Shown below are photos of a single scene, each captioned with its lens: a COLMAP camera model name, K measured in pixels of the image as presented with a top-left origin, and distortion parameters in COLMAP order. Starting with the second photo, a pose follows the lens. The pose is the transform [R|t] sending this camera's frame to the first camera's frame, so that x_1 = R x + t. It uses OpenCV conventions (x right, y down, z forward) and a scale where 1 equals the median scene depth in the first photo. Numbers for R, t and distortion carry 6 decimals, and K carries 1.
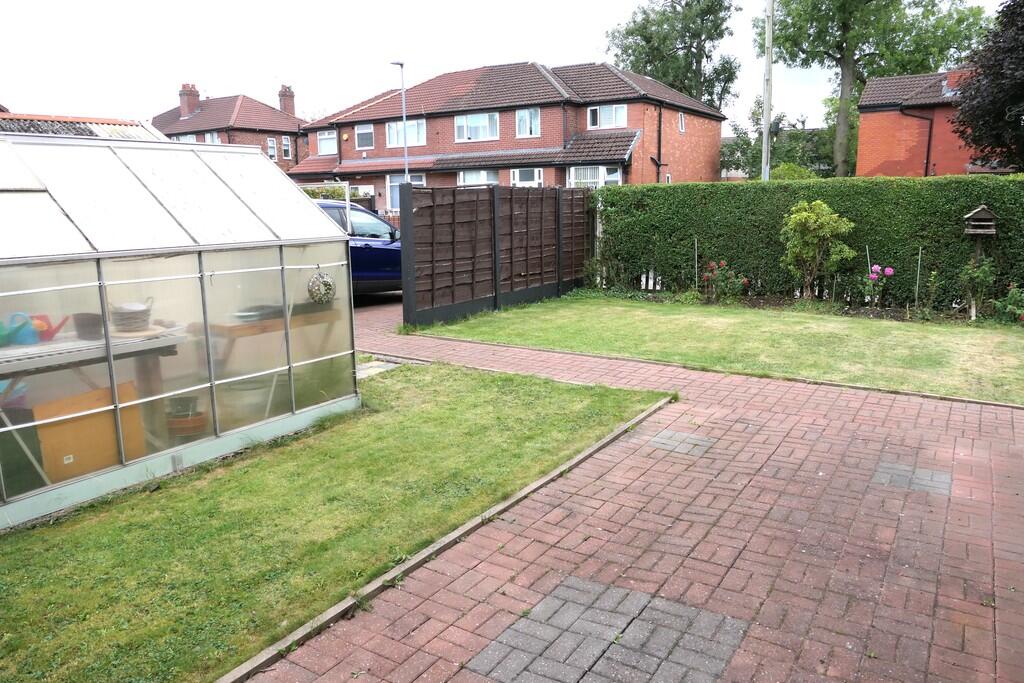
lens RADIAL K [[731.5, 0, 510.2], [0, 731.5, 338.0], [0, 0, 1]] dist [-0.001944, -0.003838]
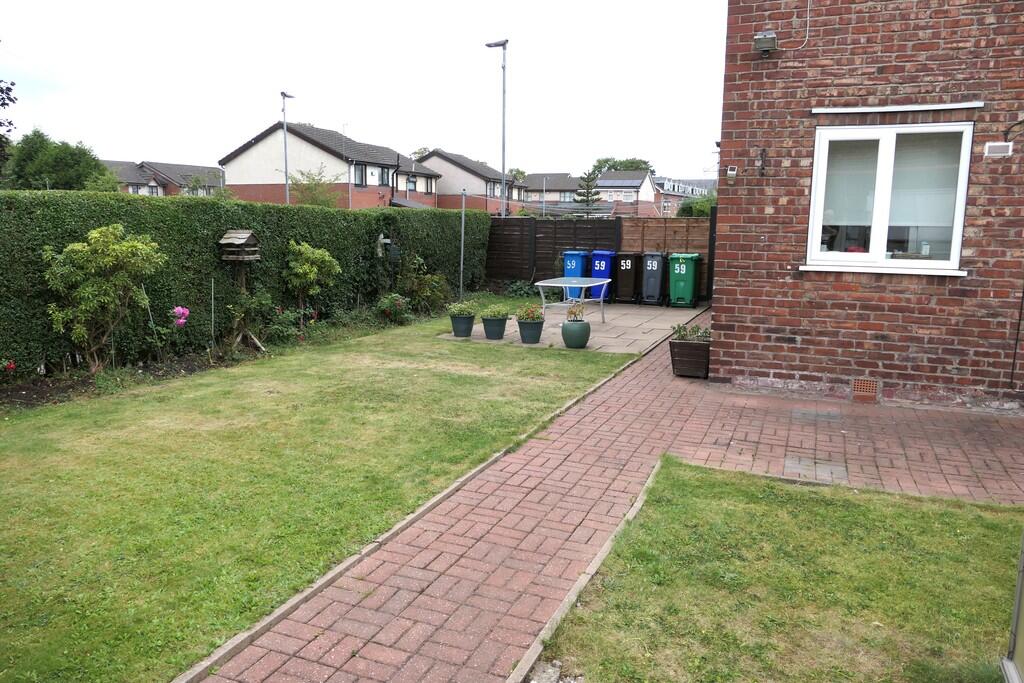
lens RADIAL K [[731.5, 0, 515.0], [0, 731.5, 341.4], [0, 0, 1]] dist [-0.001944, -0.003838]
pose [[-0.167133, -0.149449, 0.974542, -0.644435], [0.178043, 0.967620, 0.178922, -0.274804], [-0.969725, 0.203414, -0.135113, 1.502172]]
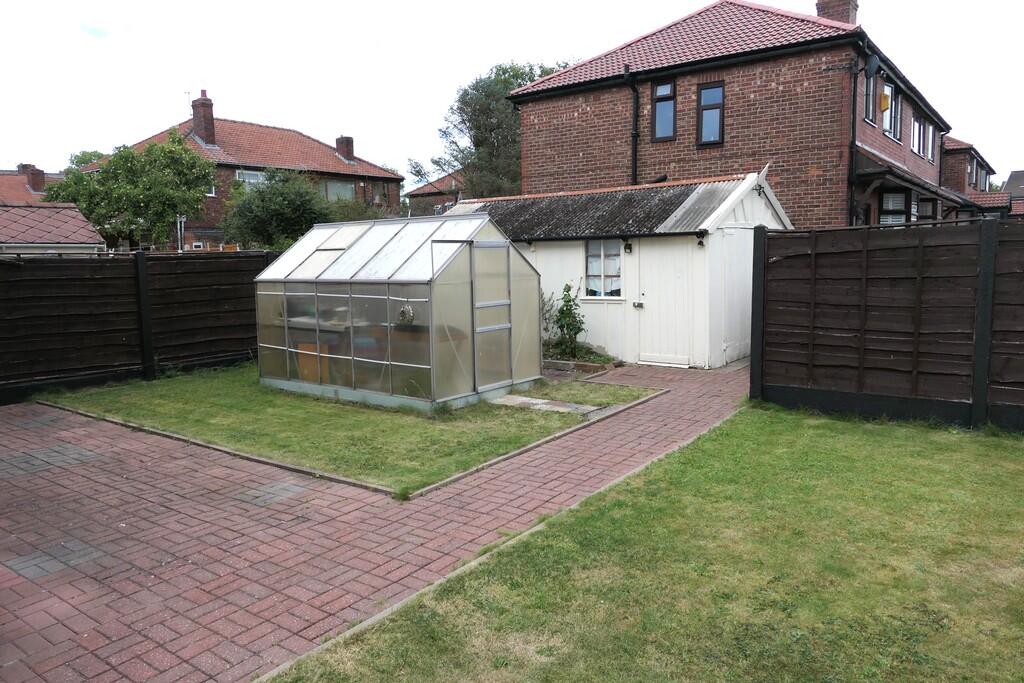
lens RADIAL K [[731.5, 0, 515.2], [0, 731.5, 340.1], [0, 0, 1]] dist [-0.001944, -0.003838]
pose [[-0.072430, 0.130888, -0.988748, 1.205278], [-0.163922, 0.976309, 0.141249, -0.271905], [0.983811, 0.172308, -0.049259, 1.358838]]
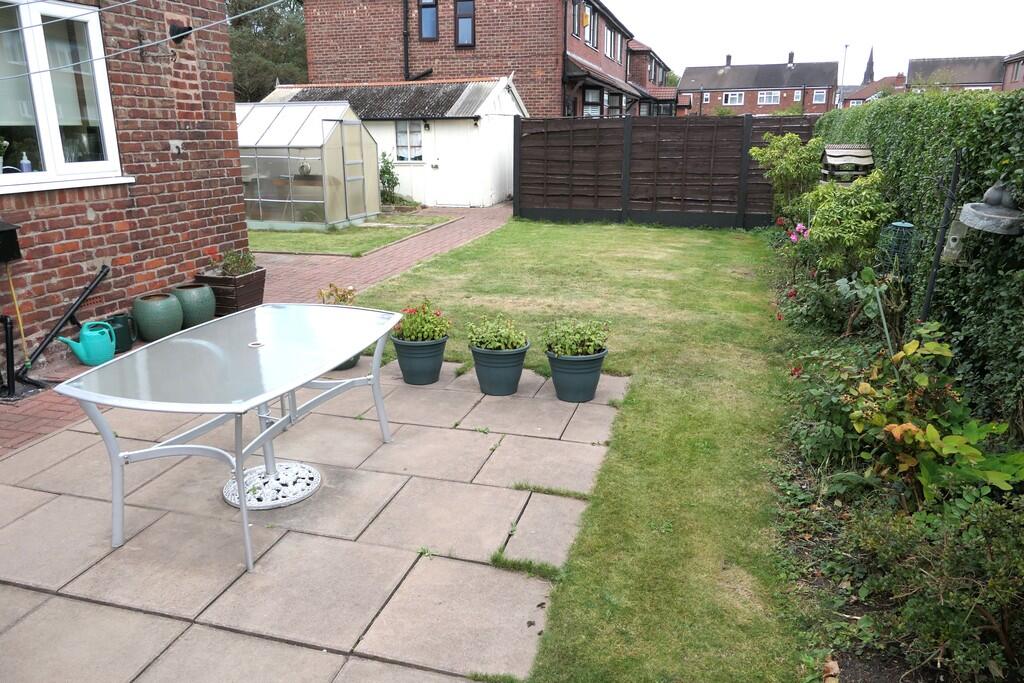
lens RADIAL K [[731.5, 0, 506.6], [0, 731.5, 335.5], [0, 0, 1]] dist [-0.001944, -0.003838]
pose [[0.275592, 0.270477, -0.922438, 2.197099], [-0.177470, 0.957419, 0.227712, -0.209702], [0.944750, 0.100949, 0.311859, 0.995321]]
